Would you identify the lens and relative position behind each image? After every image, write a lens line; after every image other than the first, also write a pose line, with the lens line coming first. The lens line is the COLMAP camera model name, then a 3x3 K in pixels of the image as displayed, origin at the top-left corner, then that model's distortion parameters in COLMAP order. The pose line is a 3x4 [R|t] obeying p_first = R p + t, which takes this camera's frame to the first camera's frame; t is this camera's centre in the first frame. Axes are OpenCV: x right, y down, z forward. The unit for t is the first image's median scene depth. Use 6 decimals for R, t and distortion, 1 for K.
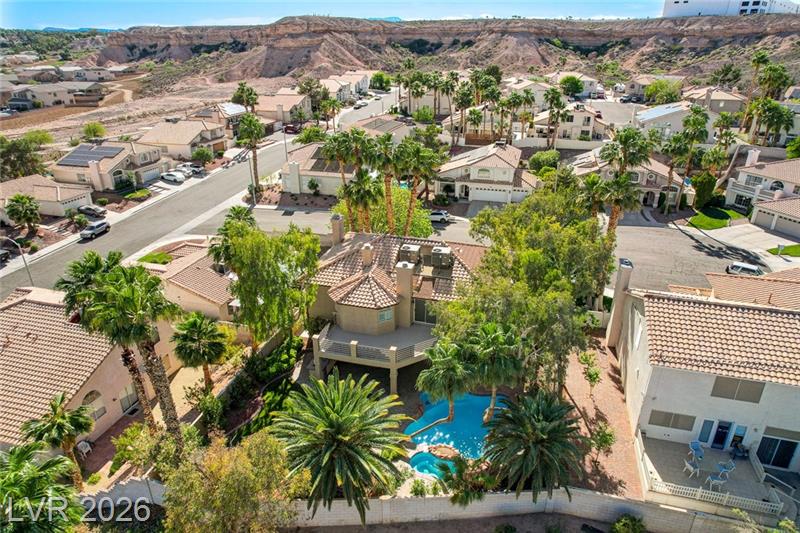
lens RADIAL K [[502.8, 0, 399.2], [0, 502.8, 271.3], [0, 0, 1]] dist [-0.082469, 0.075006]
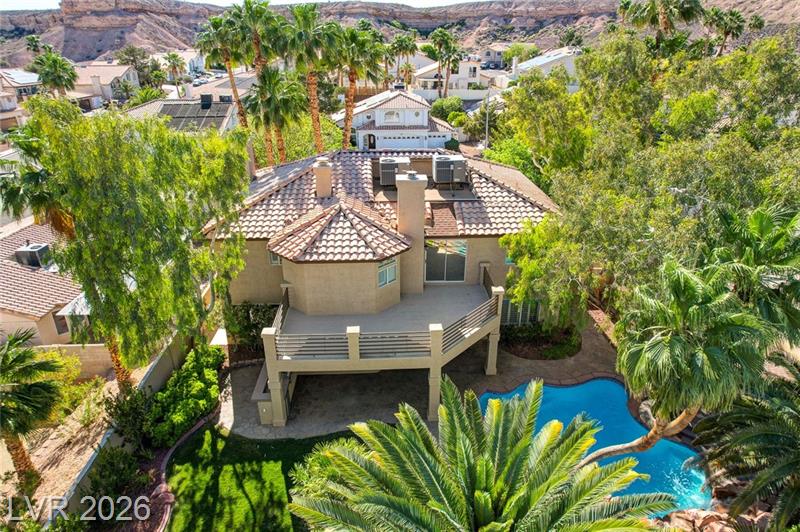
lens RADIAL K [[502.8, 0, 399.2], [0, 502.8, 270.8], [0, 0, 1]] dist [-0.082469, 0.075006]
pose [[0.950363, -0.129540, 0.282895, -0.126227], [0.129645, 0.991389, 0.018432, 0.057614], [-0.282847, 0.019158, 0.958974, 0.362095]]
